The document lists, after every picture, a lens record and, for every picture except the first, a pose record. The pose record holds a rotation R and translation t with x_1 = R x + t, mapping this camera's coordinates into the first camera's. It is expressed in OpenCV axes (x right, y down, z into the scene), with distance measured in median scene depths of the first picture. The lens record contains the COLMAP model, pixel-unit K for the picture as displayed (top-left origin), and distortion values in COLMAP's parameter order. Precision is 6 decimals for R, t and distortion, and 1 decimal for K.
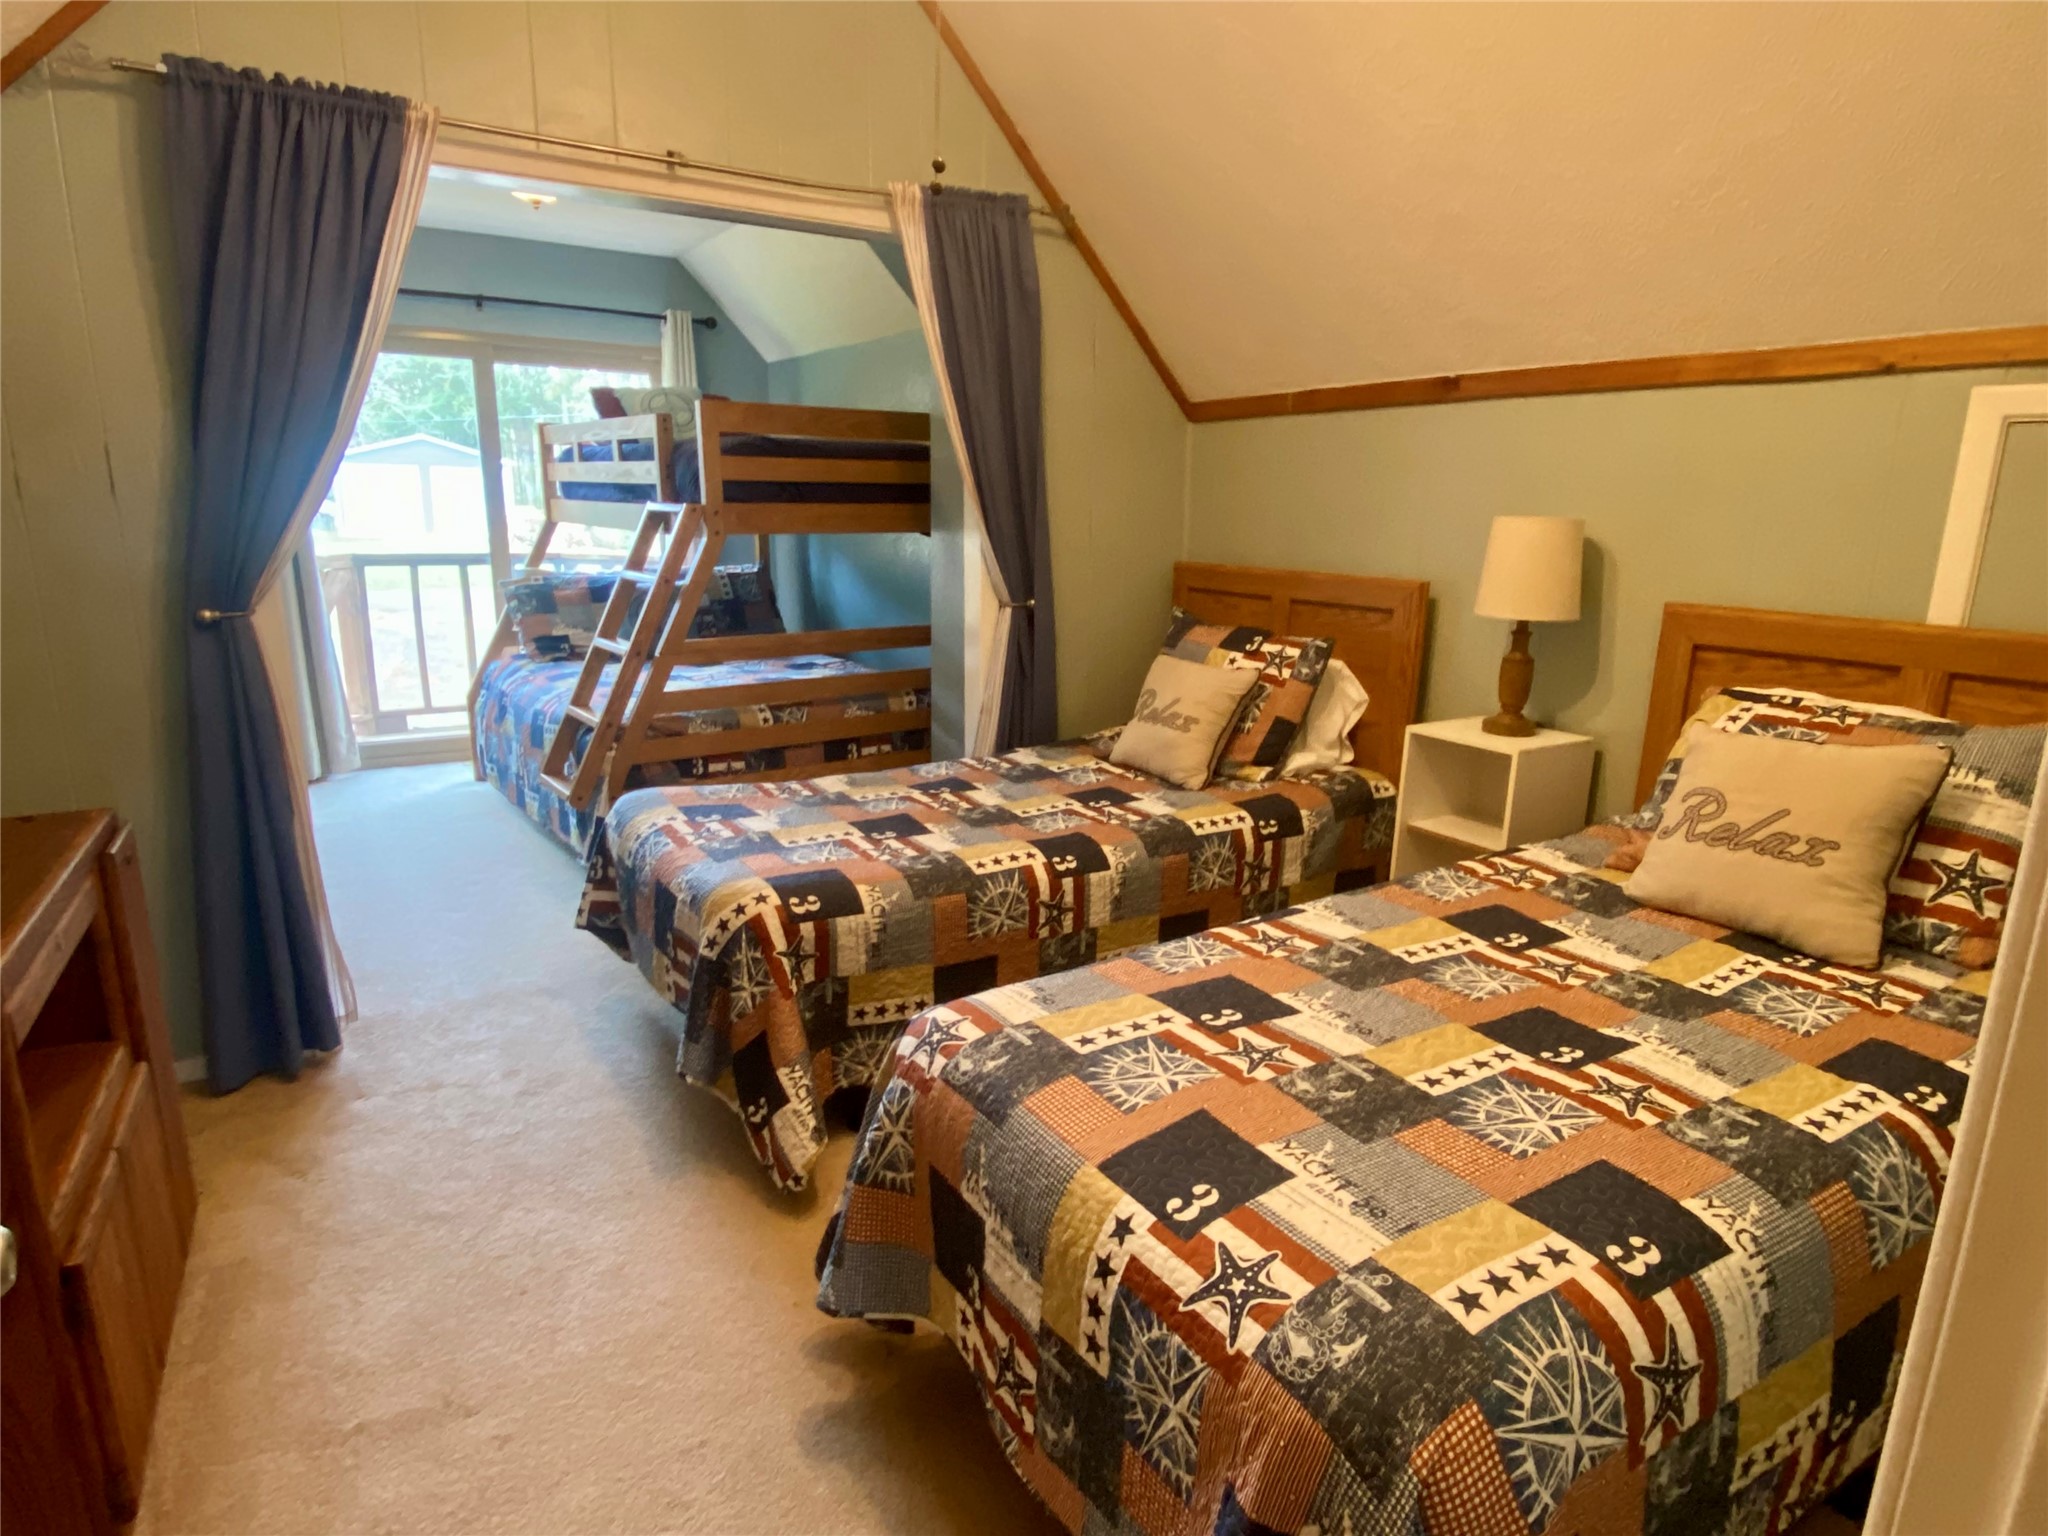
lens RADIAL K [[1170.9, 0, 1024.0], [0, 1170.9, 768.0], [0, 0, 1]] dist [0.139823, -0.179518]
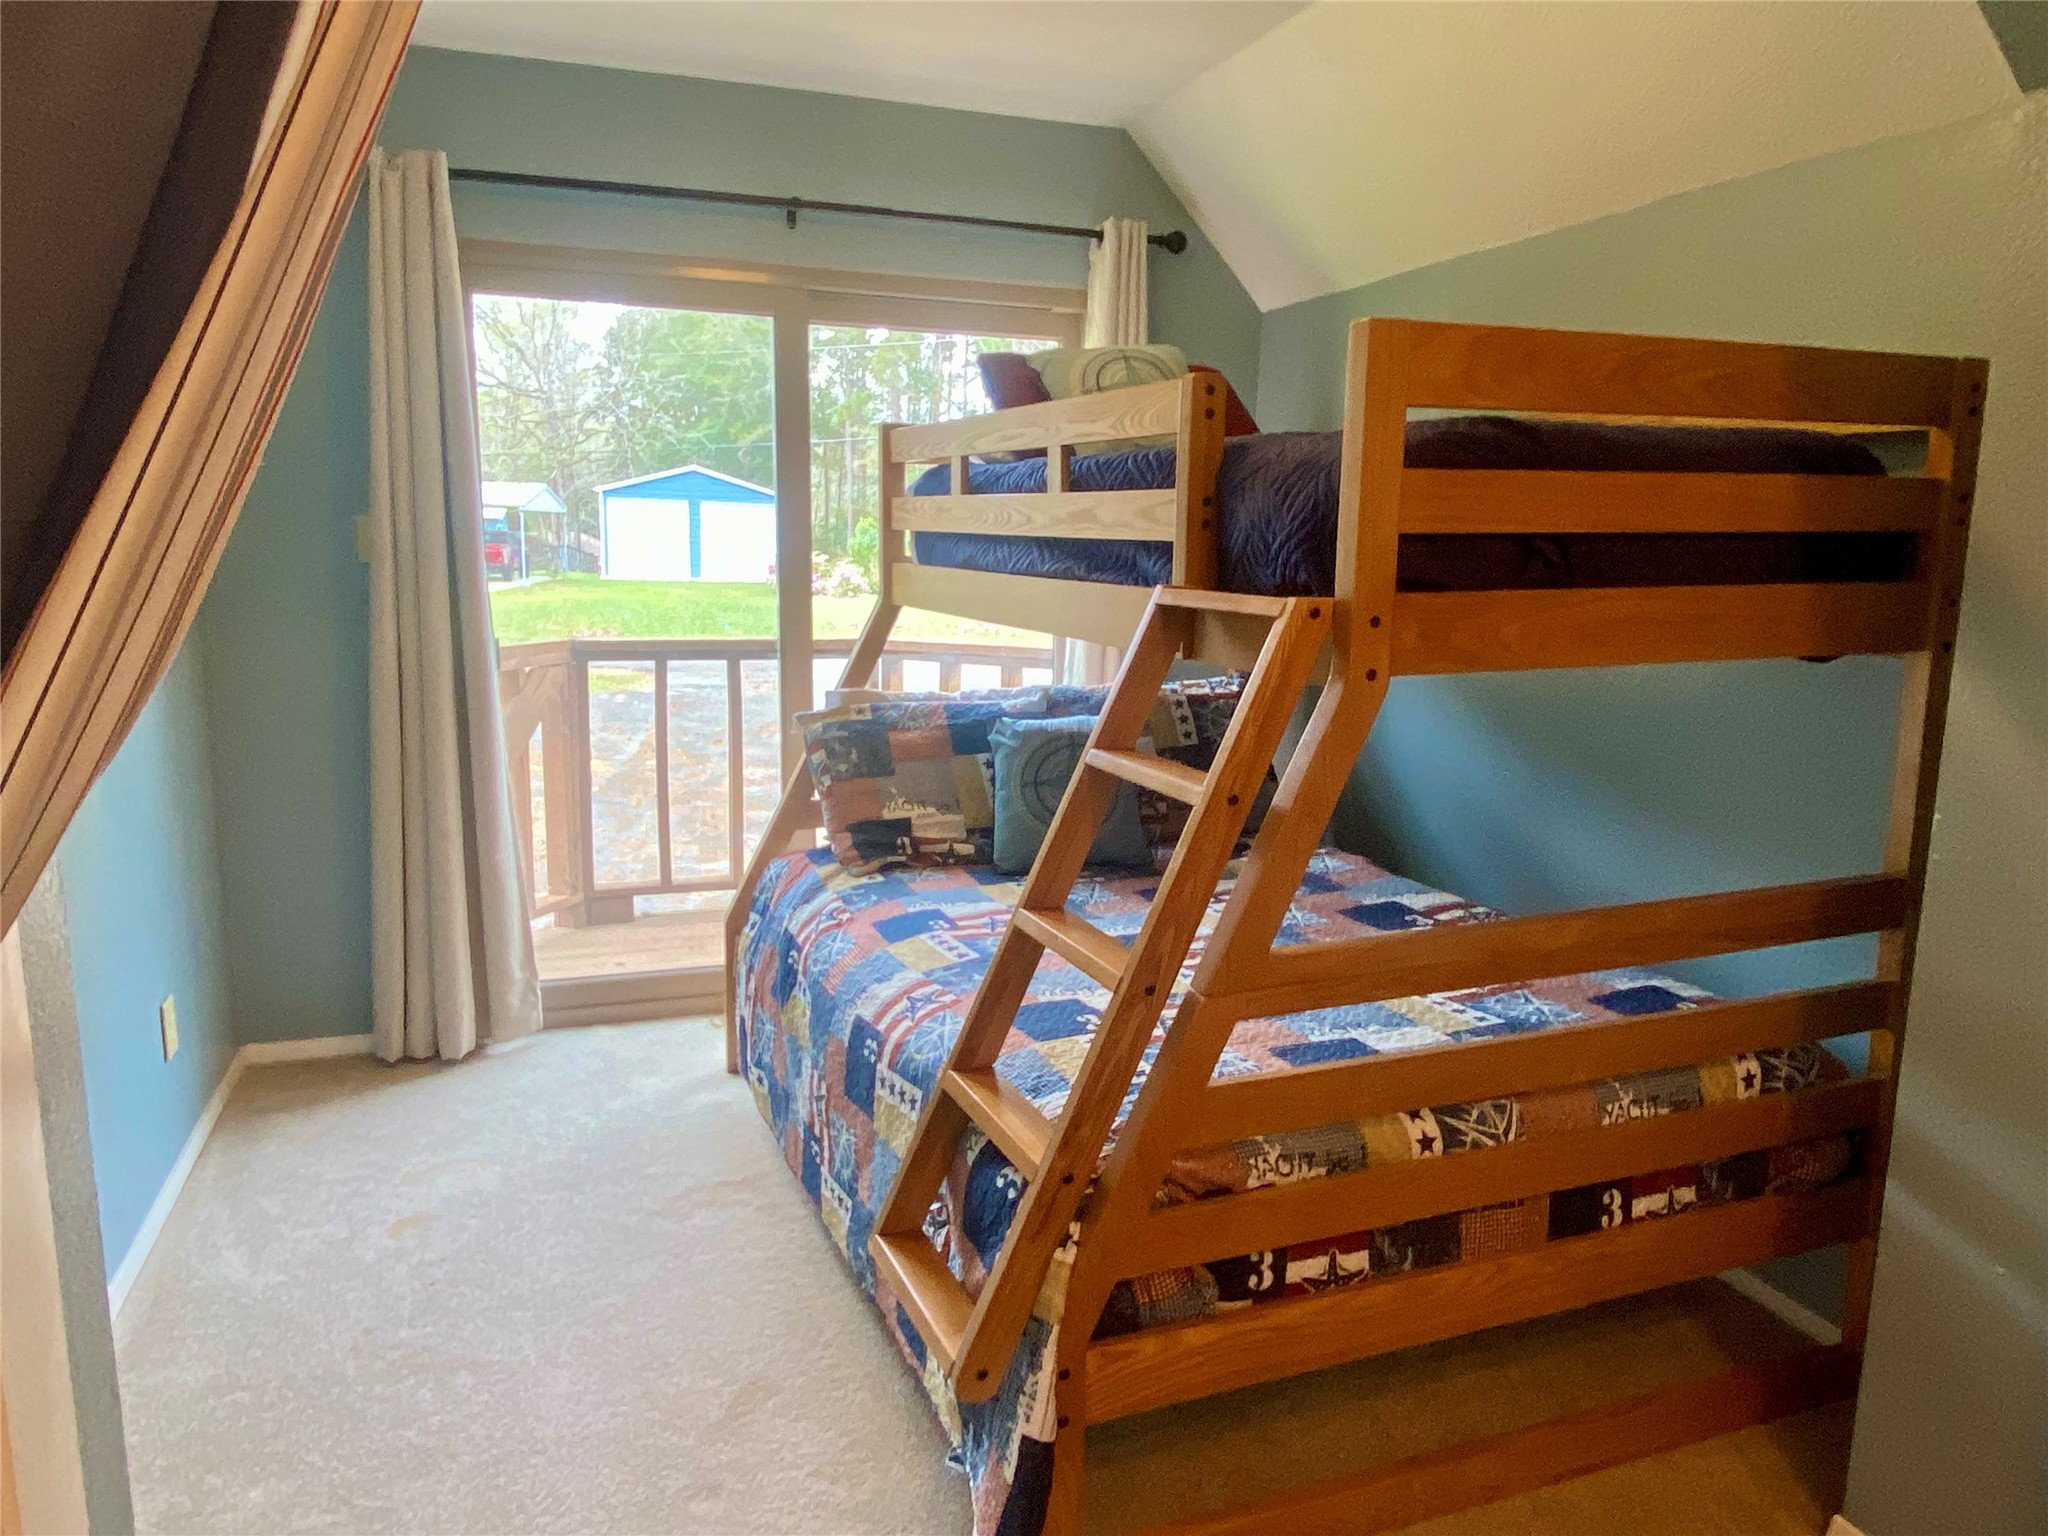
lens RADIAL K [[1379.0, 0, 1028.1], [0, 1379.0, 758.7], [0, 0, 1]] dist [0.110835, -0.000148]
pose [[0.975765, 0.039493, -0.215227, -0.200512], [-0.053006, 0.996944, -0.057376, -0.104921], [0.212303, 0.067394, 0.974877, 0.413572]]
